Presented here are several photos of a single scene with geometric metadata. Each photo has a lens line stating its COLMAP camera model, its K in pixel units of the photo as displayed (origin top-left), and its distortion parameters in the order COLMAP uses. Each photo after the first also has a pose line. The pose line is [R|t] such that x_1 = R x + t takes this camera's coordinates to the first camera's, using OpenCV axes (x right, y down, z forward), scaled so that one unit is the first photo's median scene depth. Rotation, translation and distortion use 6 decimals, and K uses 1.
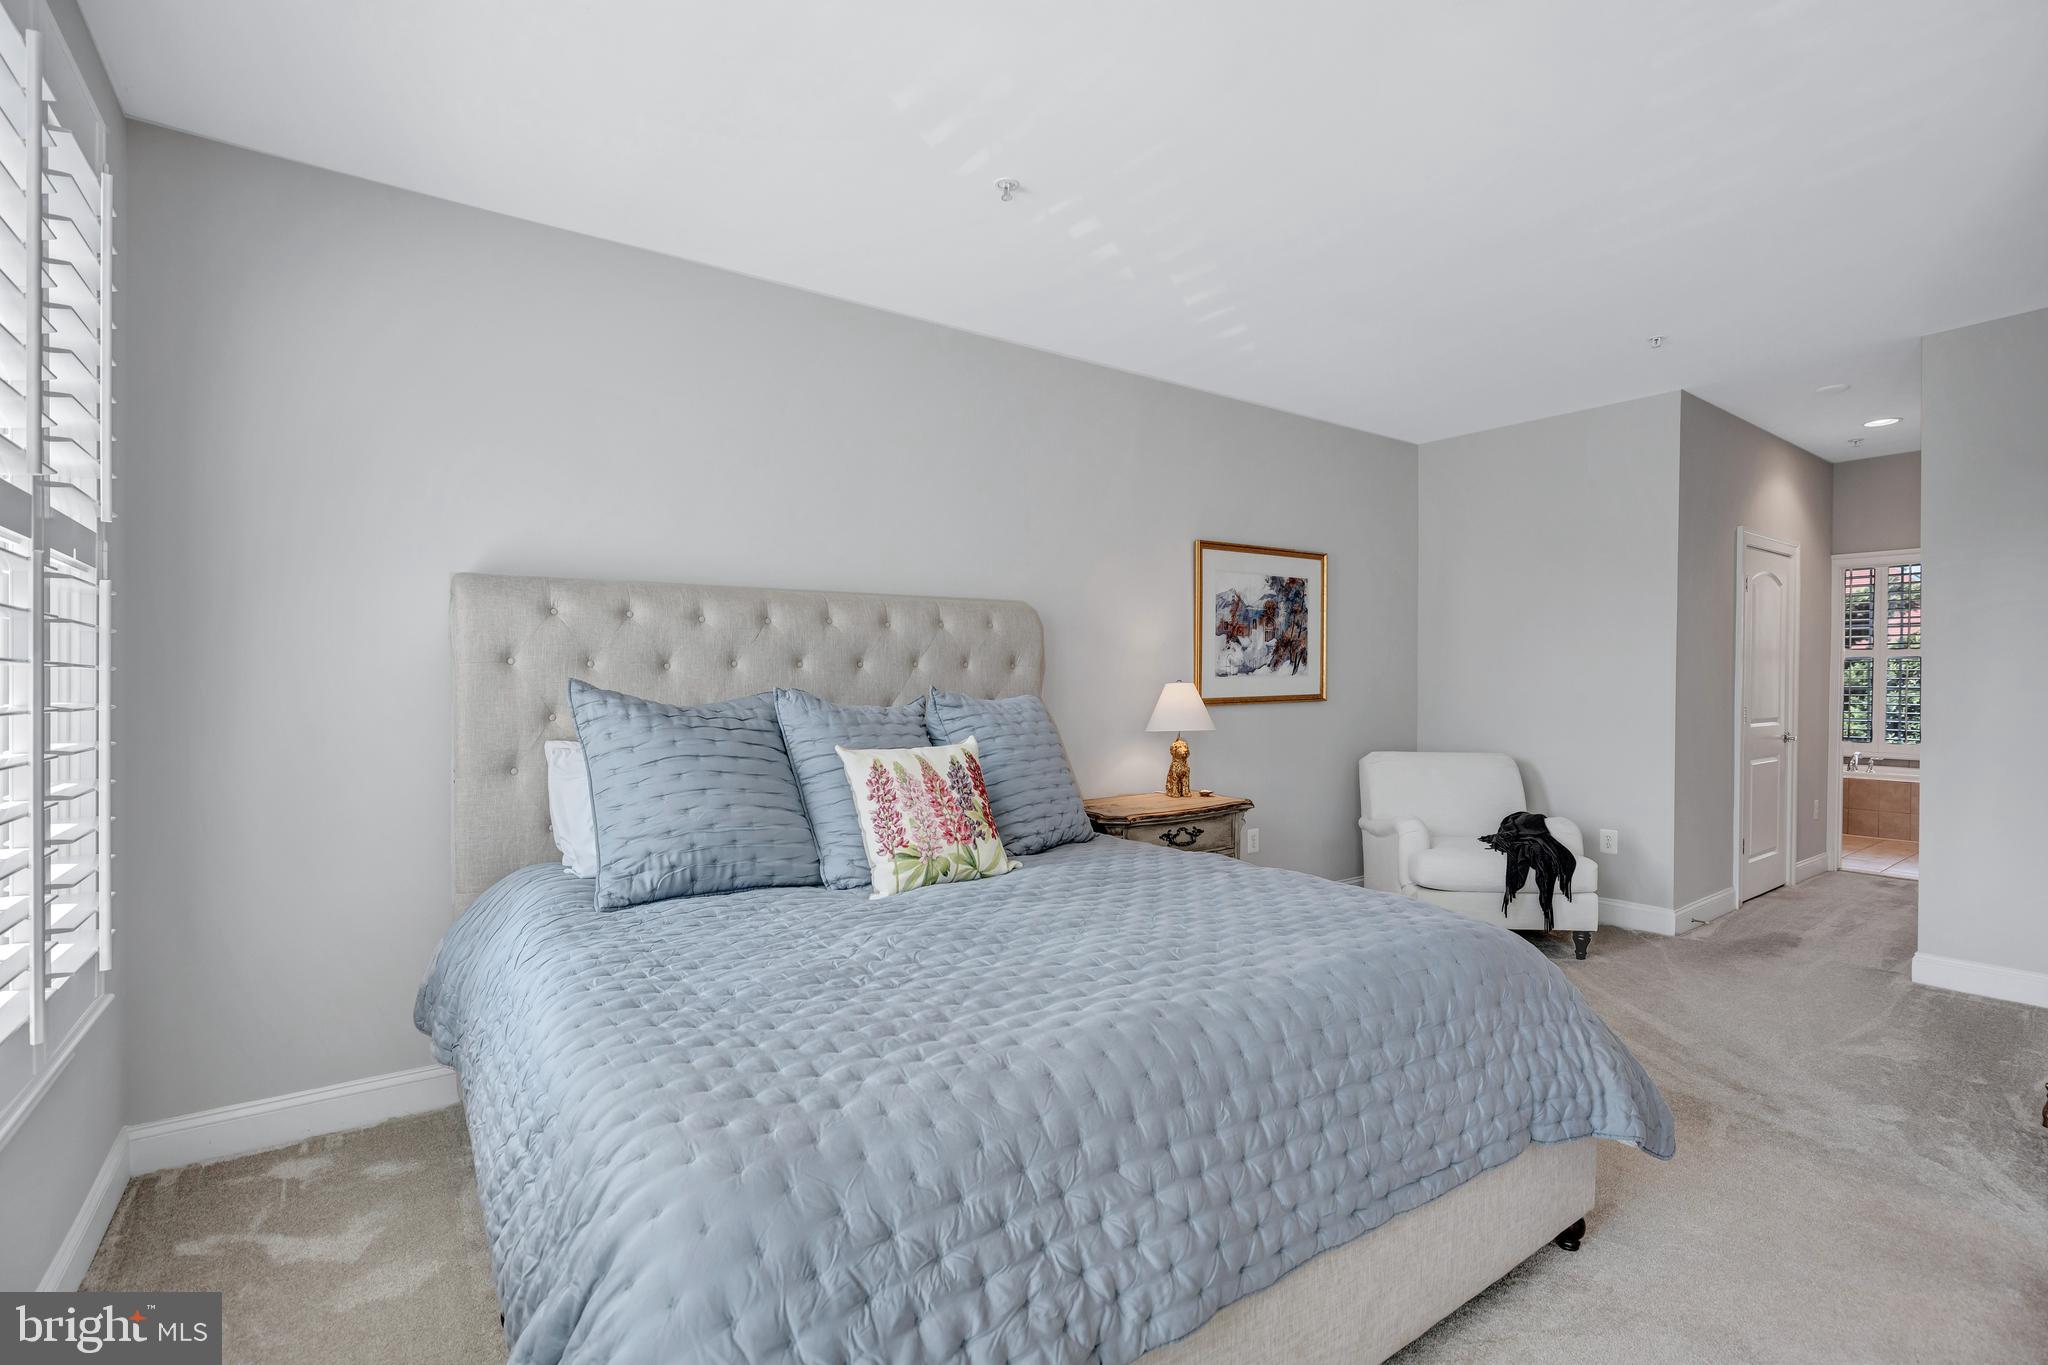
lens RADIAL K [[939.7, 0, 997.7], [0, 939.7, 690.7], [0, 0, 1]] dist [-0.034826, 0.001047]
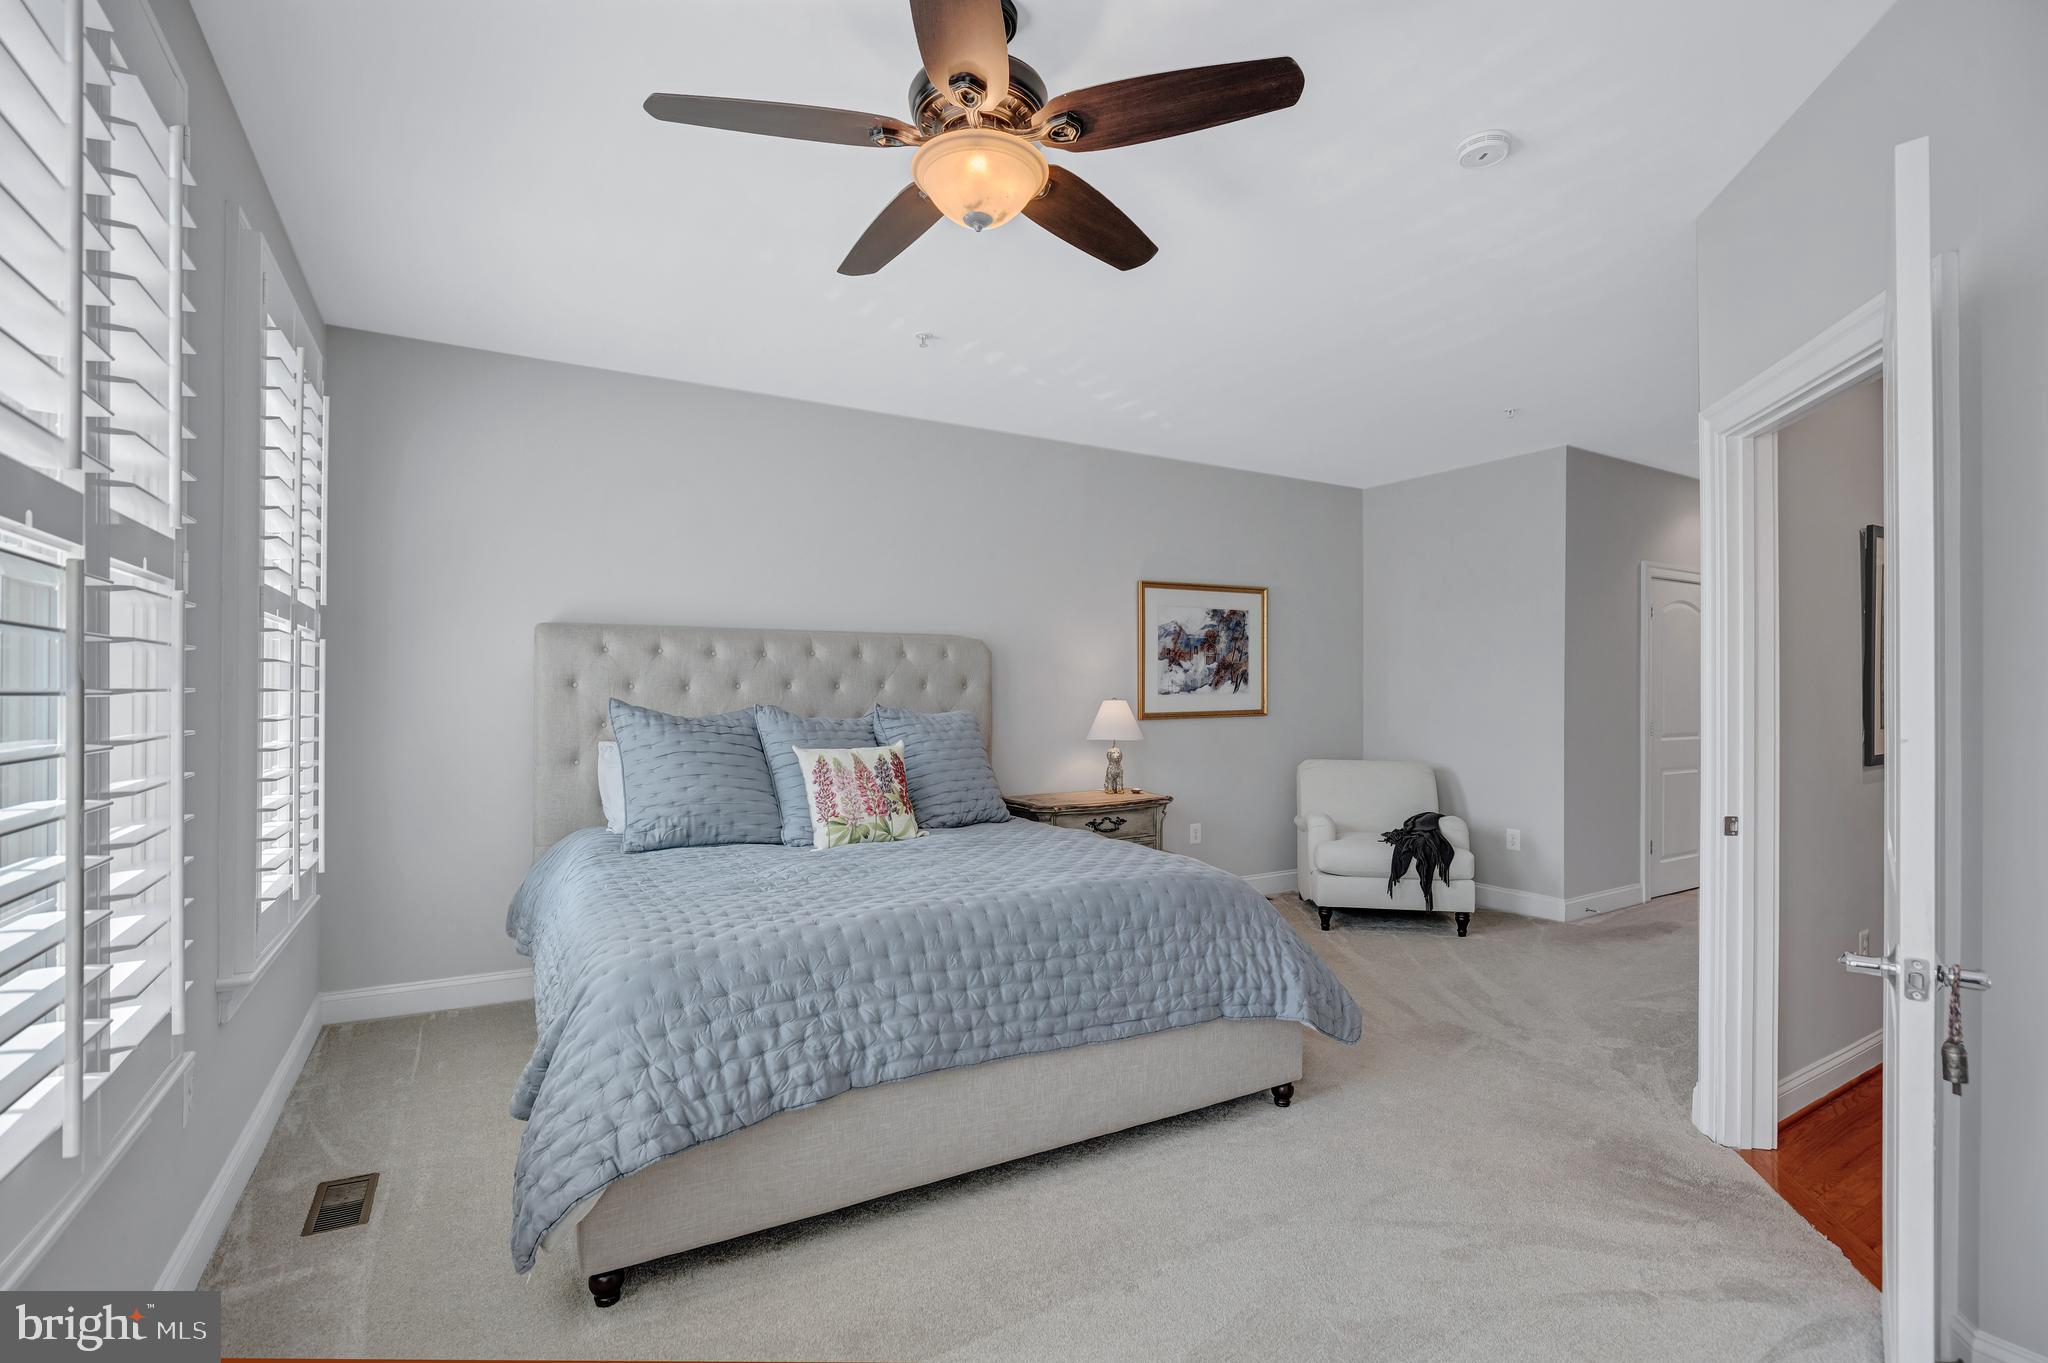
lens RADIAL K [[939.7, 0, 1015.1], [0, 939.7, 697.1], [0, 0, 1]] dist [-0.034826, 0.001047]
pose [[0.996509, 0.001746, -0.083468, 0.173819], [-0.002358, 0.999971, -0.007236, -0.003151], [0.083453, 0.007407, 0.996484, -0.237237]]
